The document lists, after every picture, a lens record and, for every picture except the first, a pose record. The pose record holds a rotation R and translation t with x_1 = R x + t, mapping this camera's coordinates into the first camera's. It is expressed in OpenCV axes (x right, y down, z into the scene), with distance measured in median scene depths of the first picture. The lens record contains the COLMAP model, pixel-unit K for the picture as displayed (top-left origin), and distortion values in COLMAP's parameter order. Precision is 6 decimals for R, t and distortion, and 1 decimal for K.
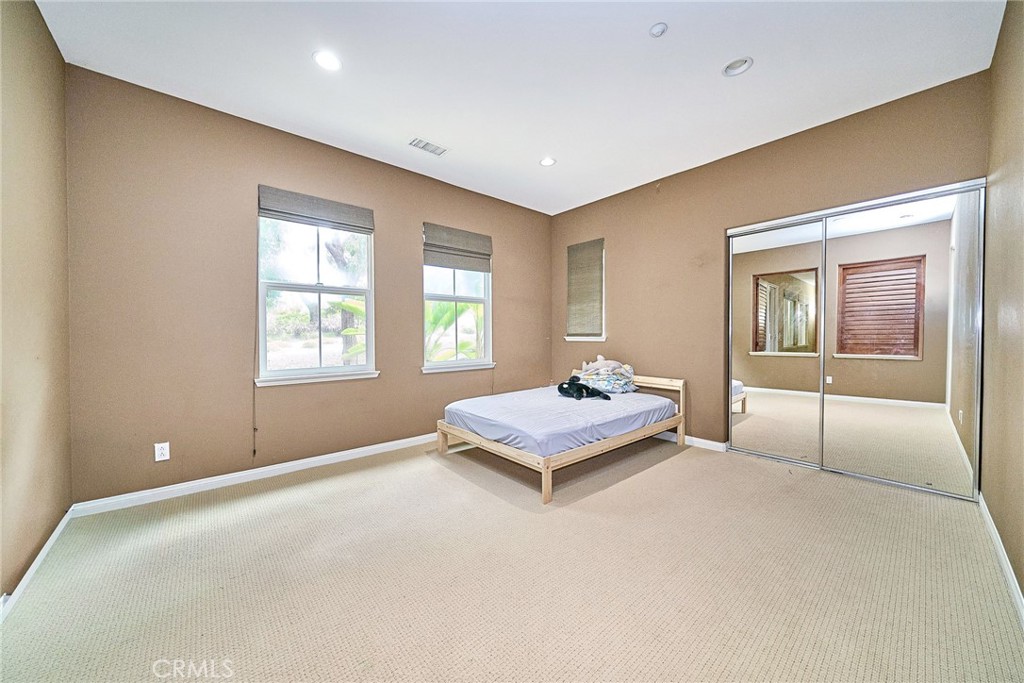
lens RADIAL K [[357.3, 0, 519.0], [0, 357.3, 341.5], [0, 0, 1]] dist [0.000408, -0.000951]
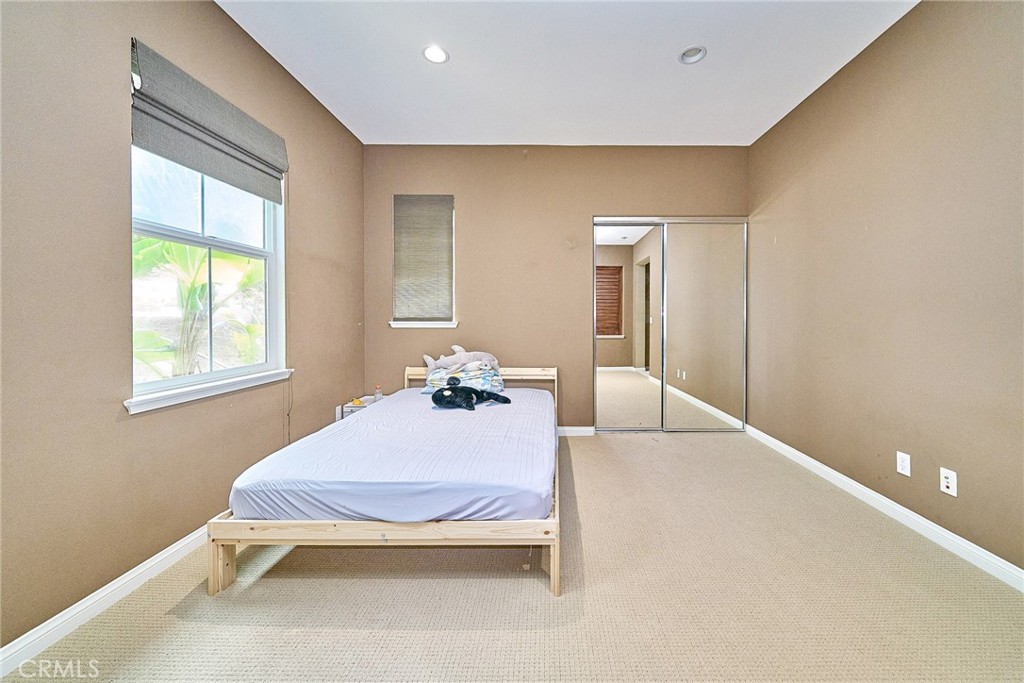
lens RADIAL K [[357.3, 0, 524.2], [0, 357.3, 323.5], [0, 0, 1]] dist [0.000408, -0.000951]
pose [[0.664446, -0.004169, 0.747324, -0.283364], [0.011001, 0.999931, -0.004203, -0.005242], [-0.747255, 0.011014, 0.664446, 0.425587]]
